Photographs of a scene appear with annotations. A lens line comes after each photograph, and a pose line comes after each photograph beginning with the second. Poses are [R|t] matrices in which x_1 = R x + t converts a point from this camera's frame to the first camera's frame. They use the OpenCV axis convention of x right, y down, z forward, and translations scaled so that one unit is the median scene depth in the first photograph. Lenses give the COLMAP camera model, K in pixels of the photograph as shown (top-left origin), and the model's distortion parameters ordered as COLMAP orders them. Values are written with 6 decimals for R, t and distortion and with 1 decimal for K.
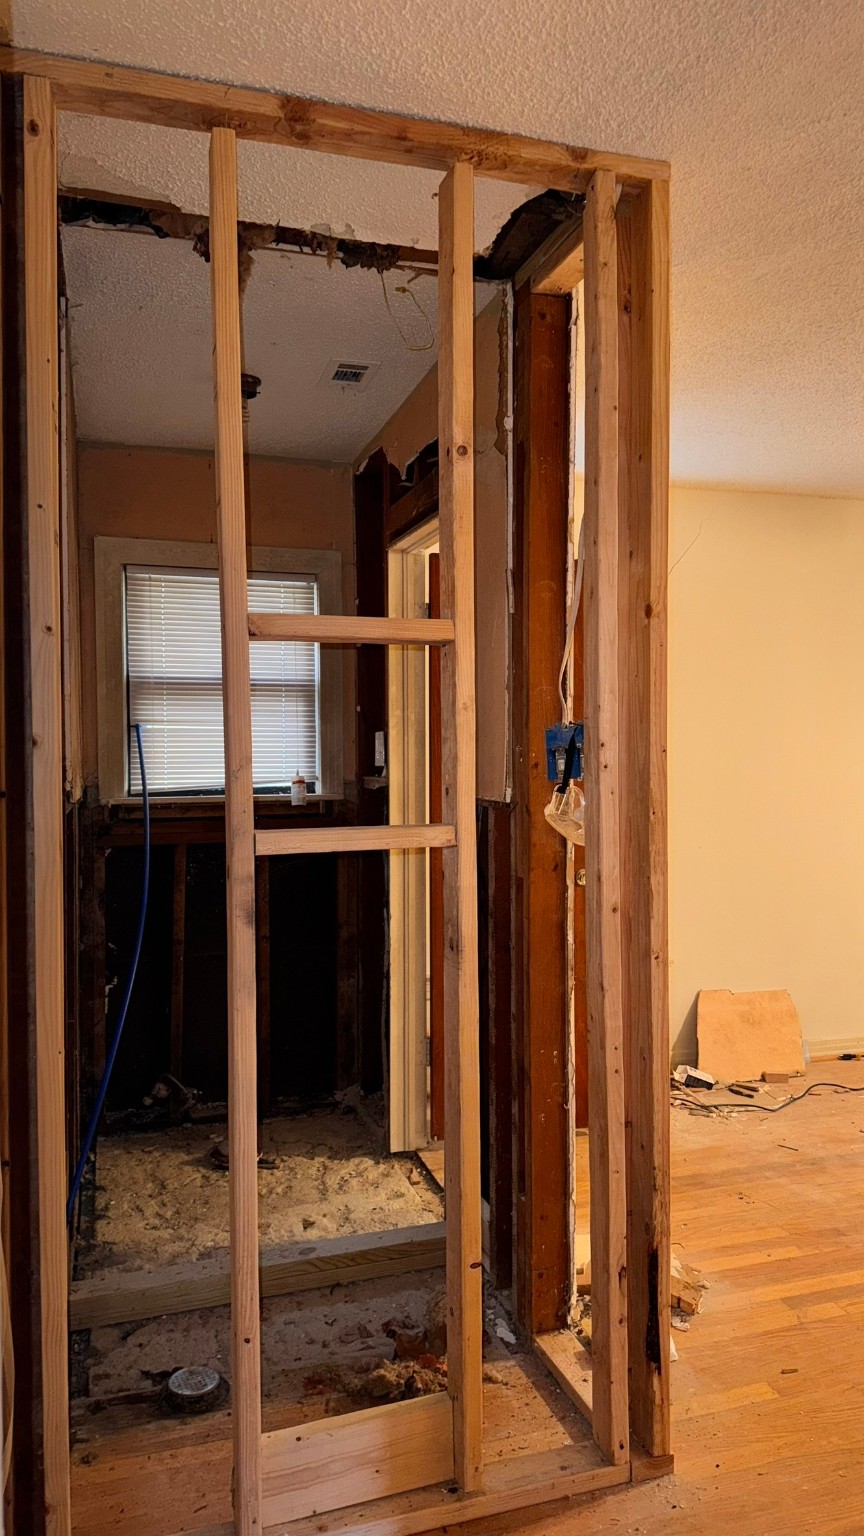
lens RADIAL K [[1062.9, 0, 422.3], [0, 1062.9, 781.6], [0, 0, 1]] dist [0.137896, -0.231034]
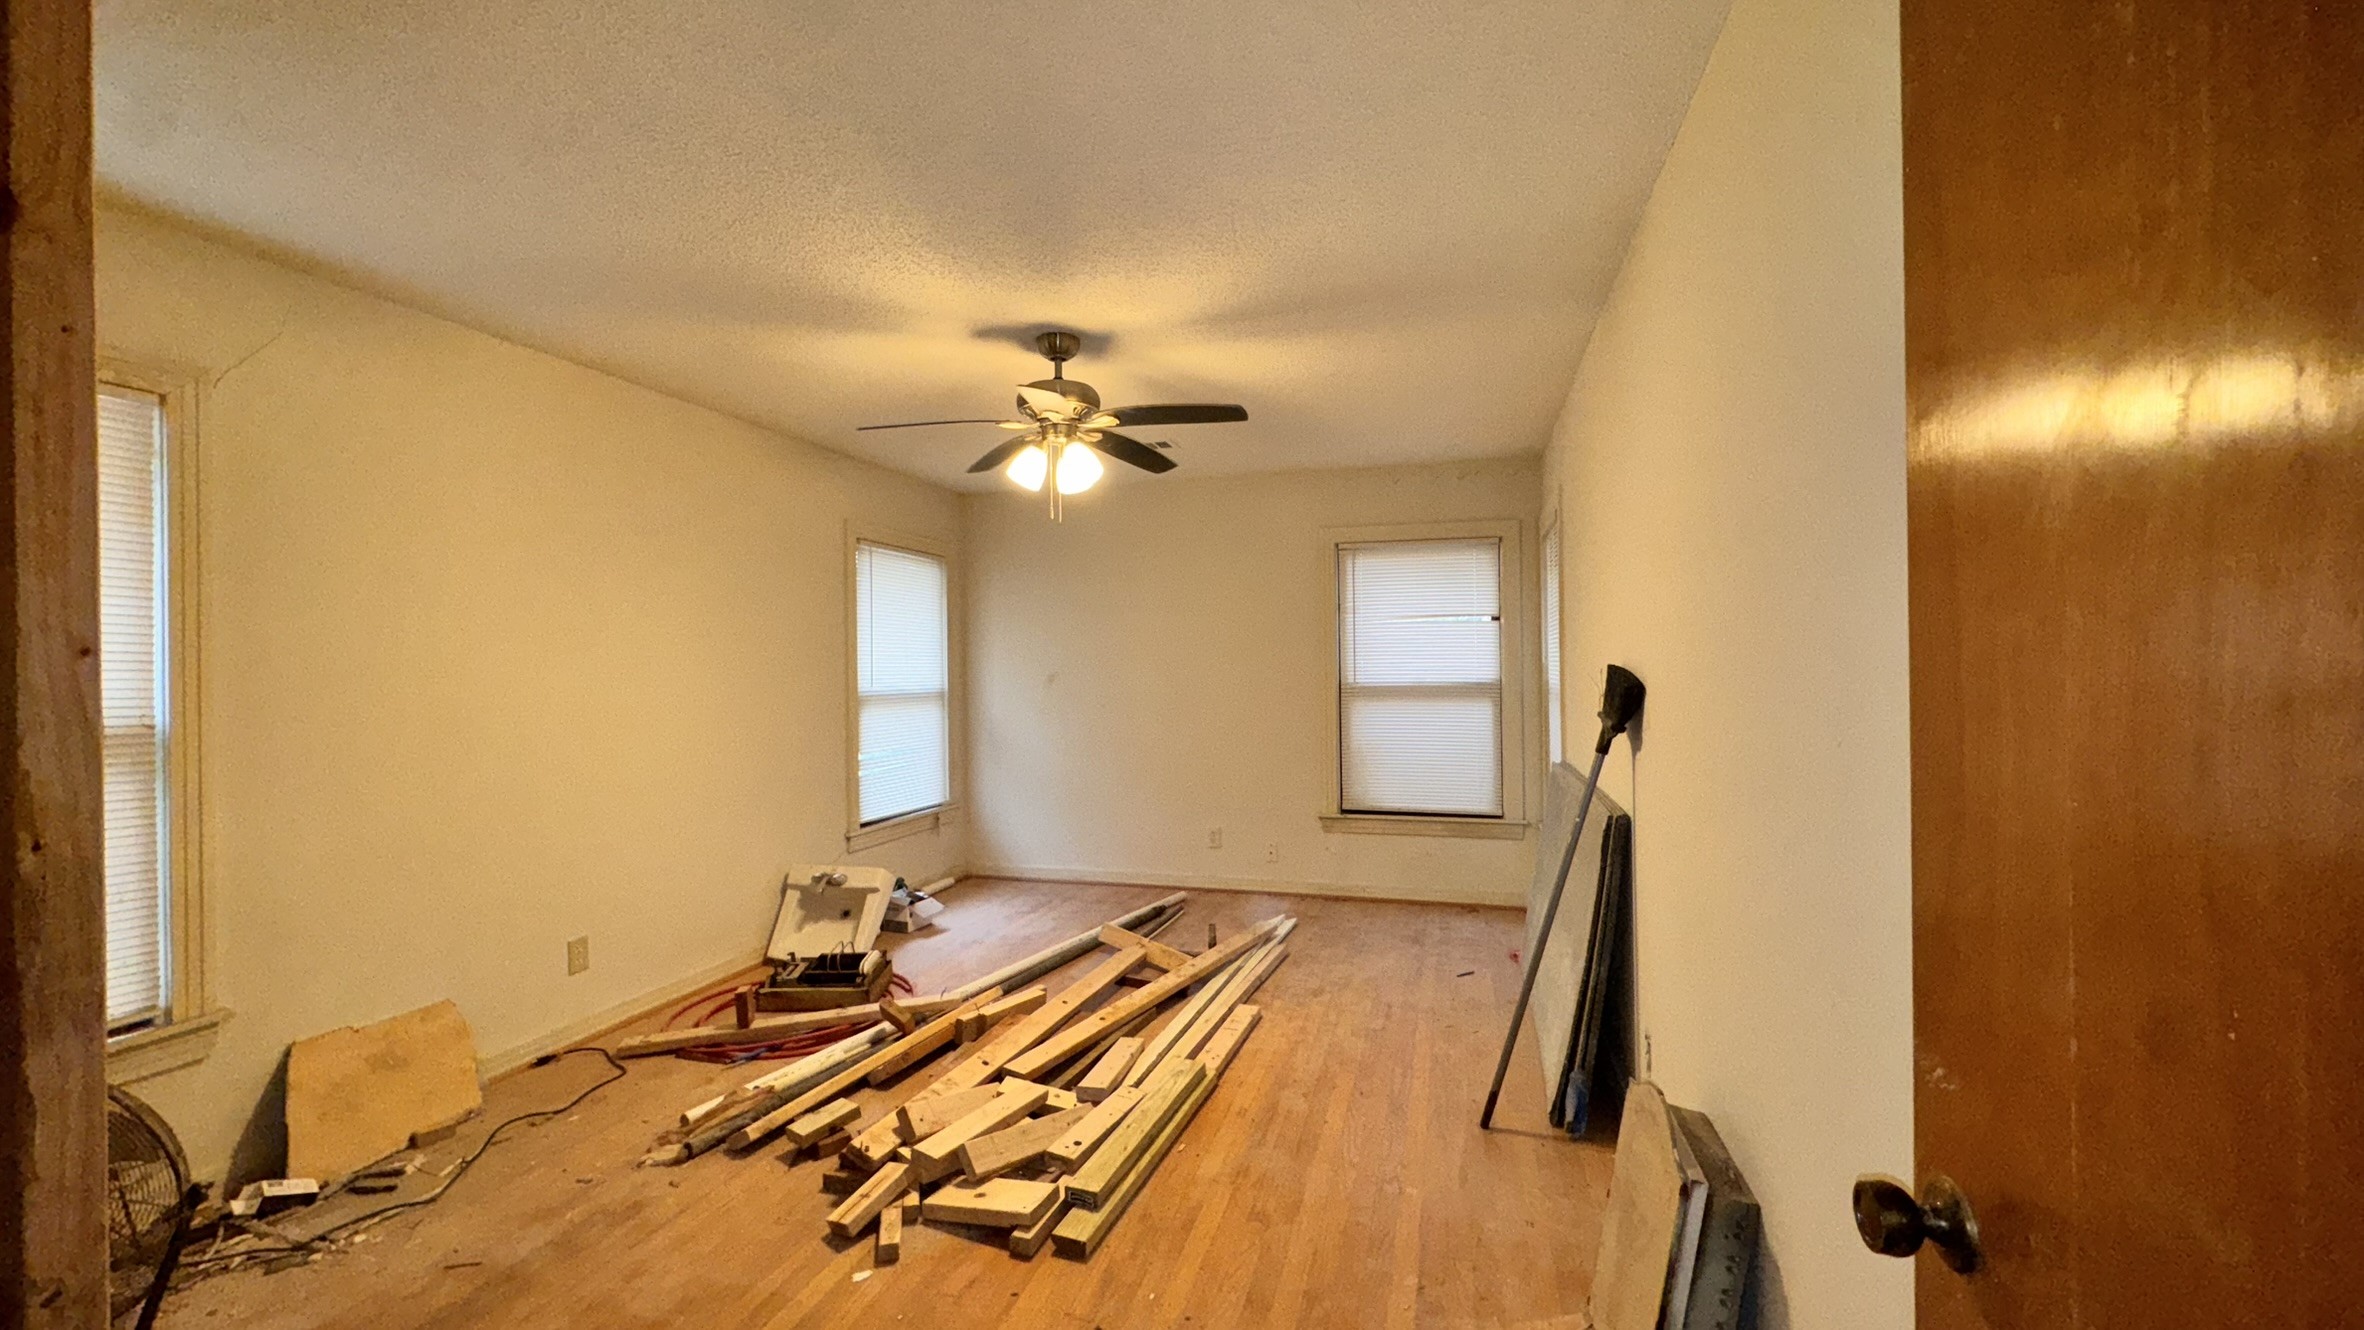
lens RADIAL K [[943.4, 0, 1174.7], [0, 943.4, 661.7], [0, 0, 1]] dist [-0.002336, -0.000034]
pose [[0.541119, -0.004034, 0.840936, 0.081073], [0.030523, 0.999424, -0.014847, -0.005475], [-0.840392, 0.033702, 0.540931, 0.276614]]
